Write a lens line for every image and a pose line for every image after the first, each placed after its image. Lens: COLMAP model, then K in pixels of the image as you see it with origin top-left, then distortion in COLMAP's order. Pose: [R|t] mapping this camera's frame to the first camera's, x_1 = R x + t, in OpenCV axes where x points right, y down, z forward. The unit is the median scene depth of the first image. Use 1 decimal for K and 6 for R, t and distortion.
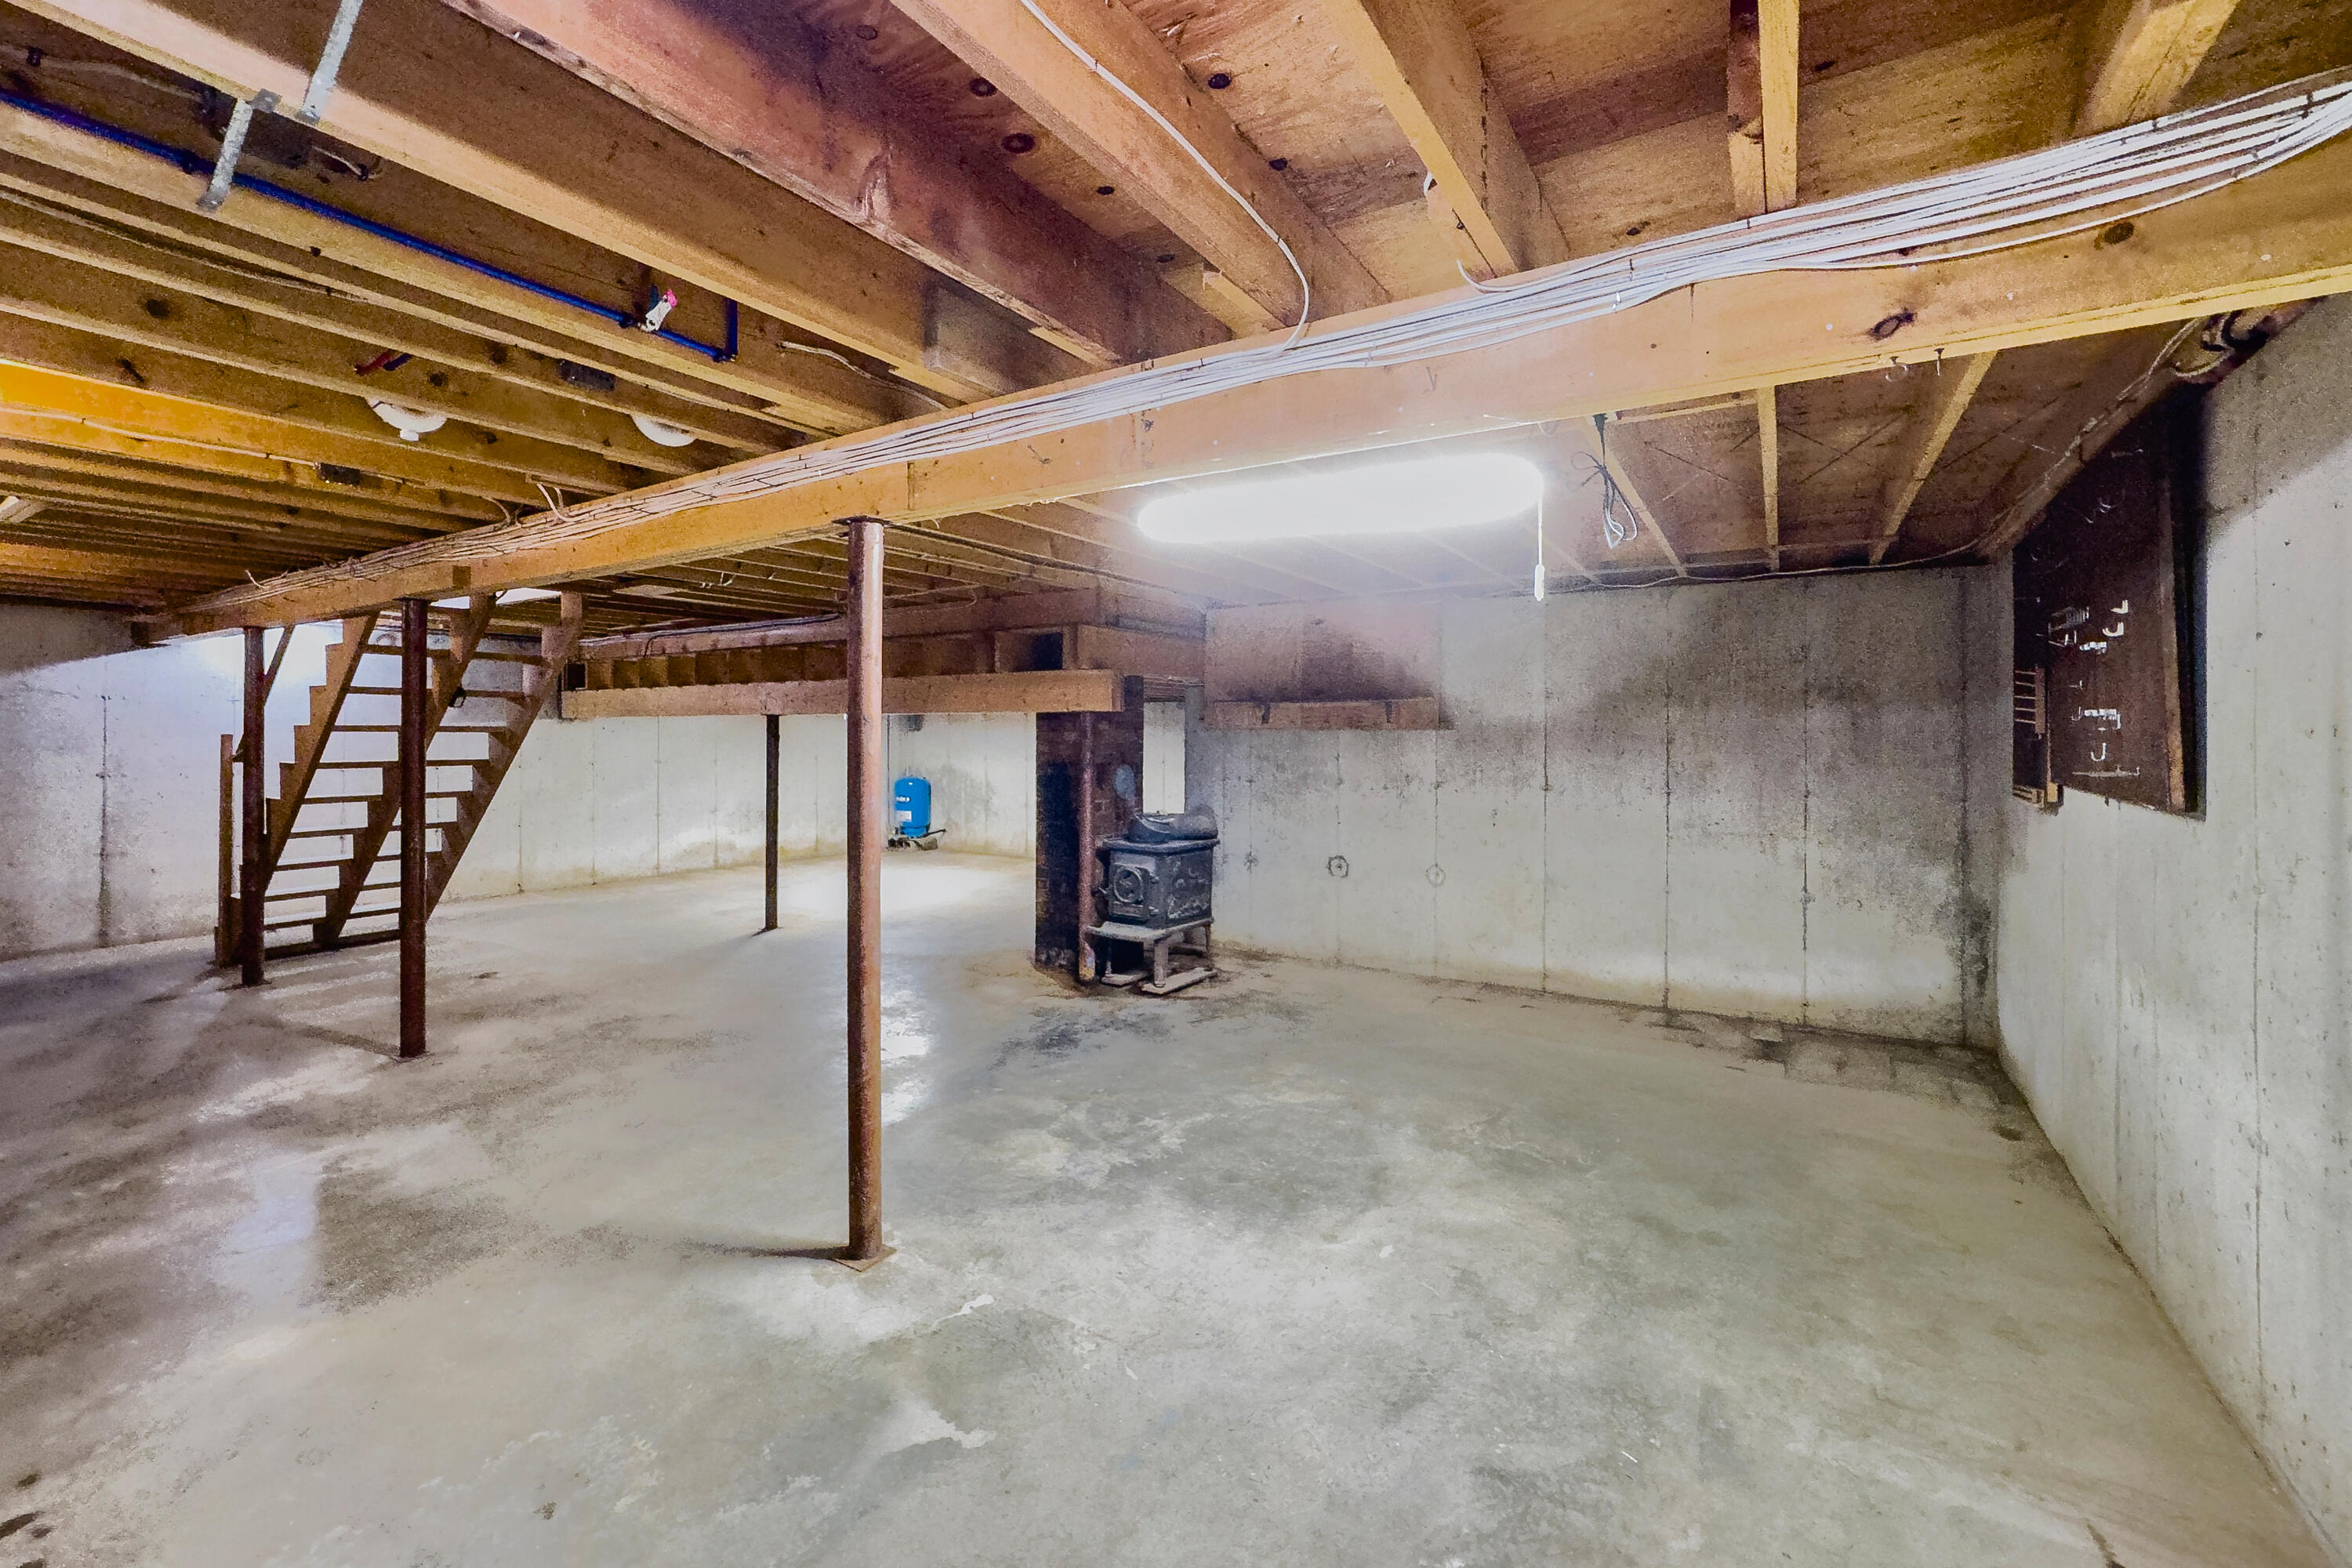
lens RADIAL K [[964.9, 0, 1136.3], [0, 964.9, 736.3], [0, 0, 1]] dist [-0.008033, 0.004306]
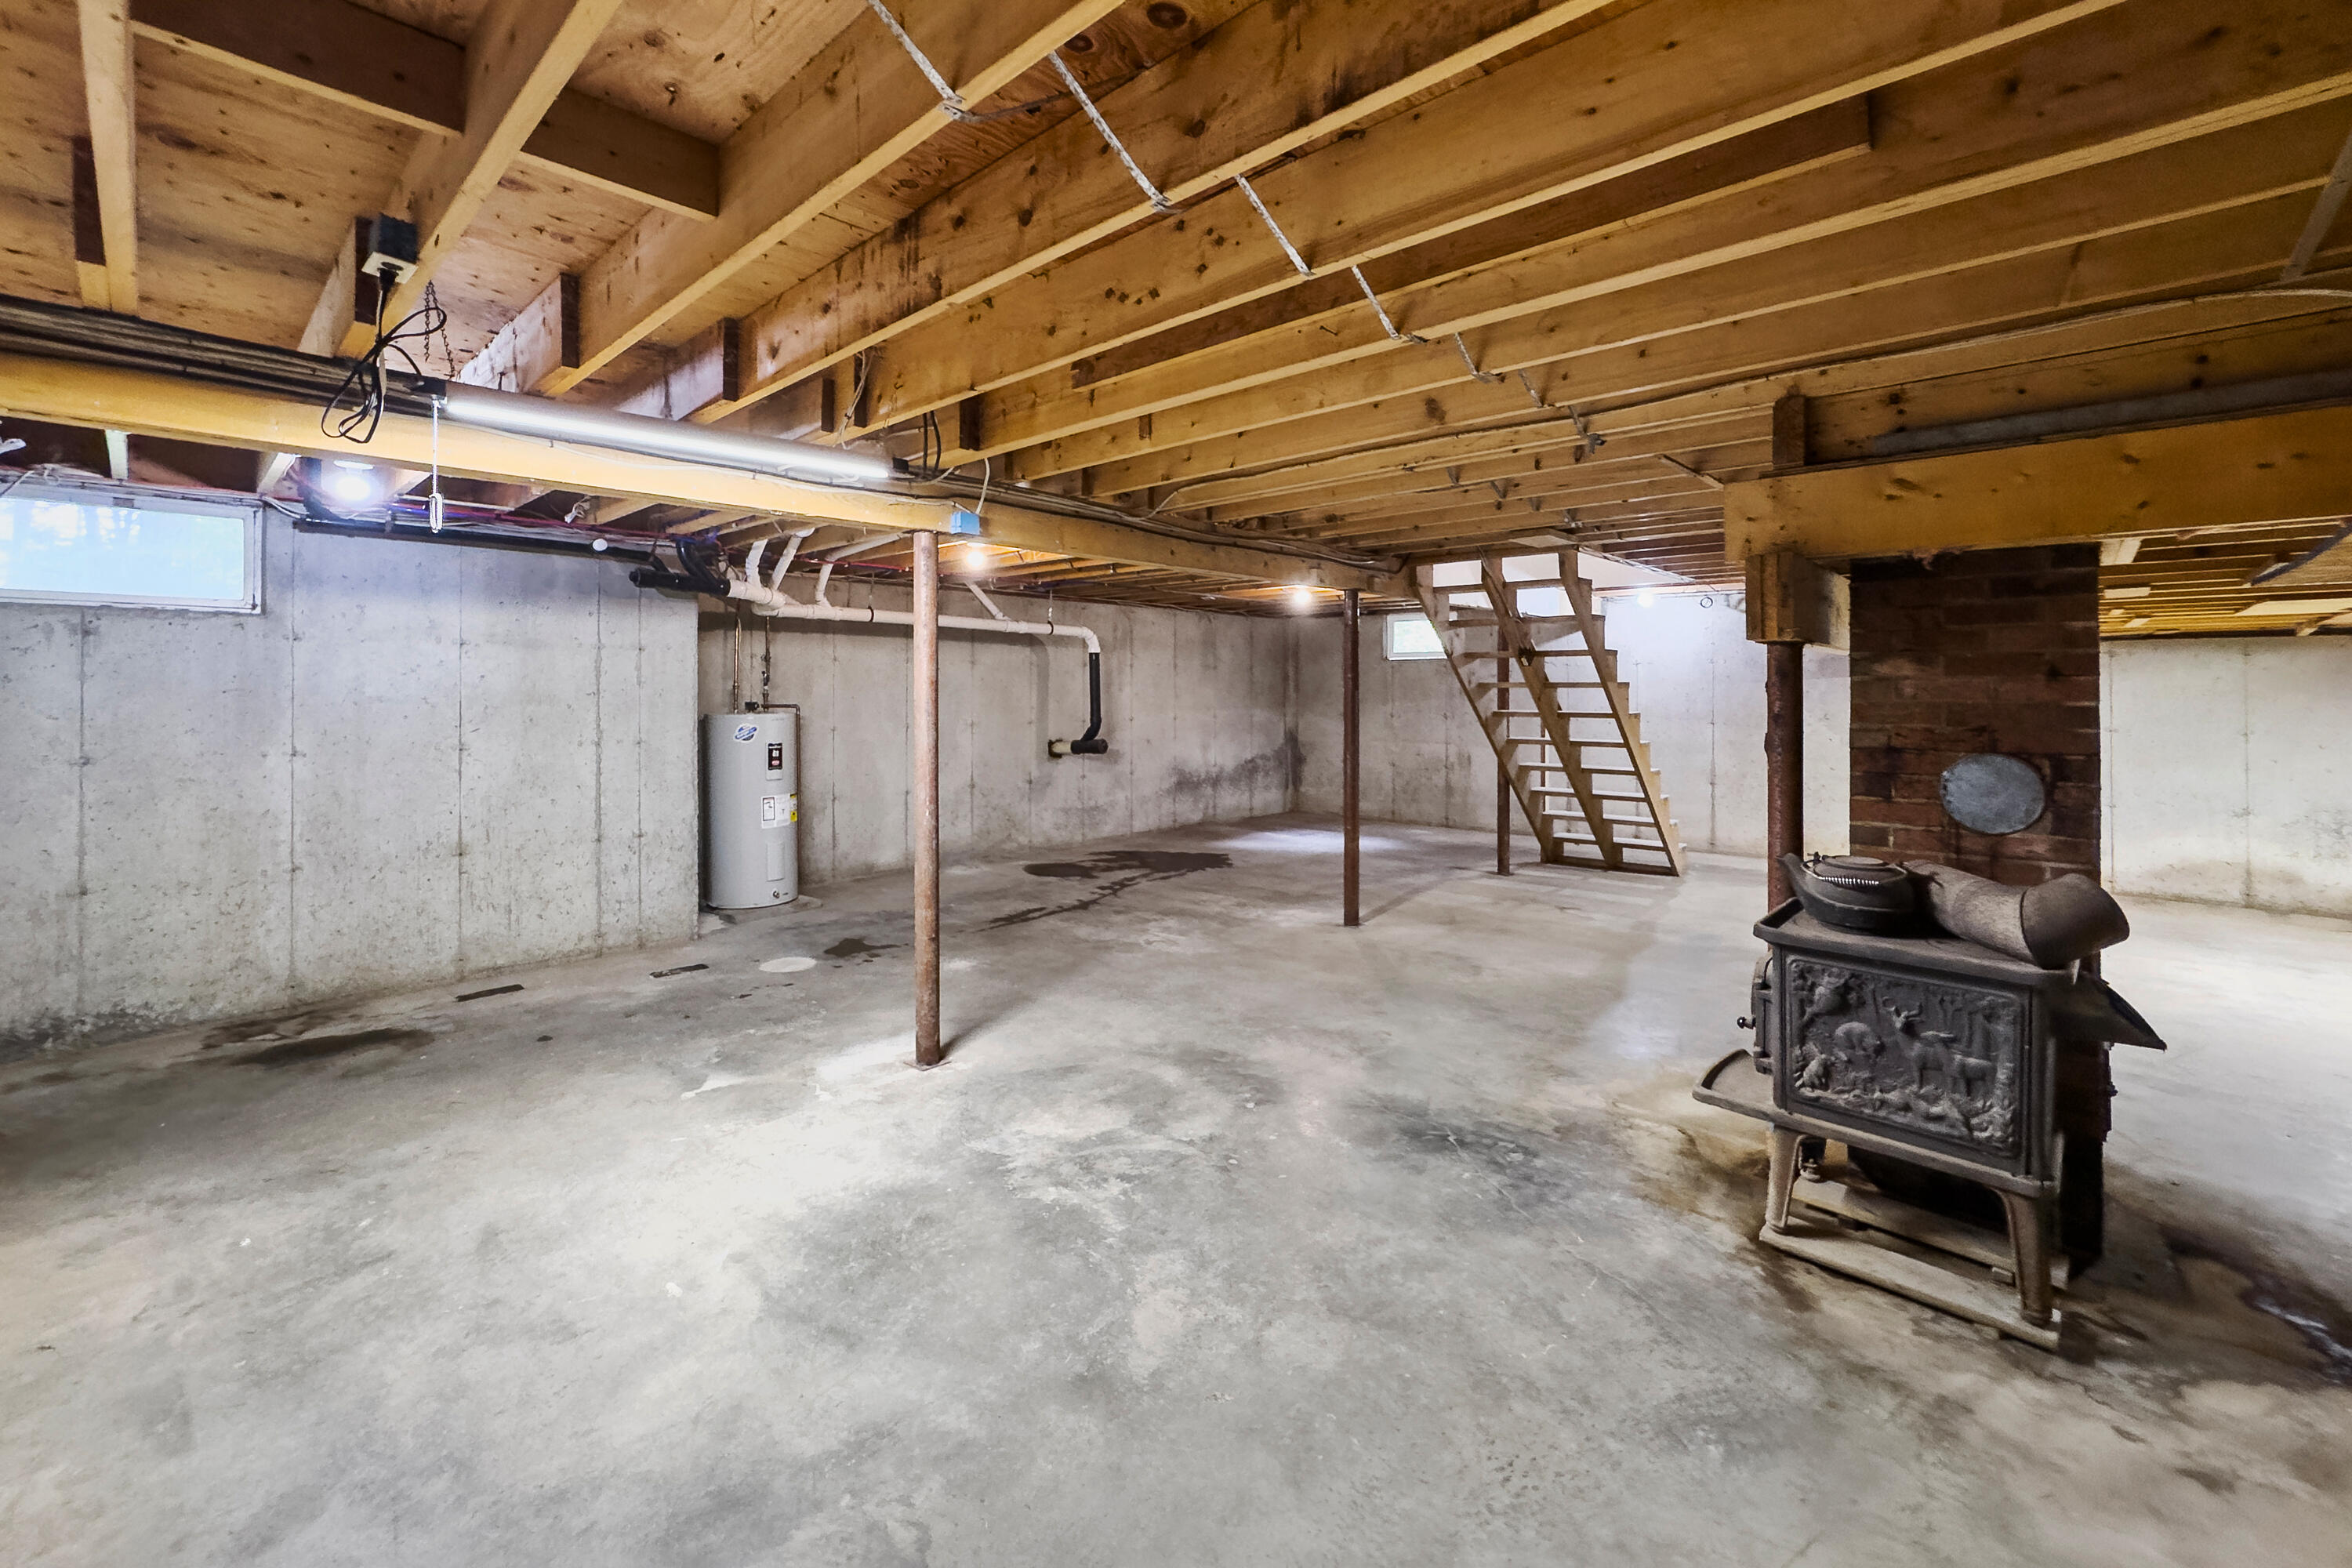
lens RADIAL K [[964.9, 0, 1222.9], [0, 964.9, 696.0], [0, 0, 1]] dist [-0.008033, 0.004306]
pose [[-0.137763, -0.011661, -0.990397, 0.818446], [-0.002141, 0.999932, -0.011475, 0.013529], [0.990463, 0.000540, -0.137778, 1.254871]]
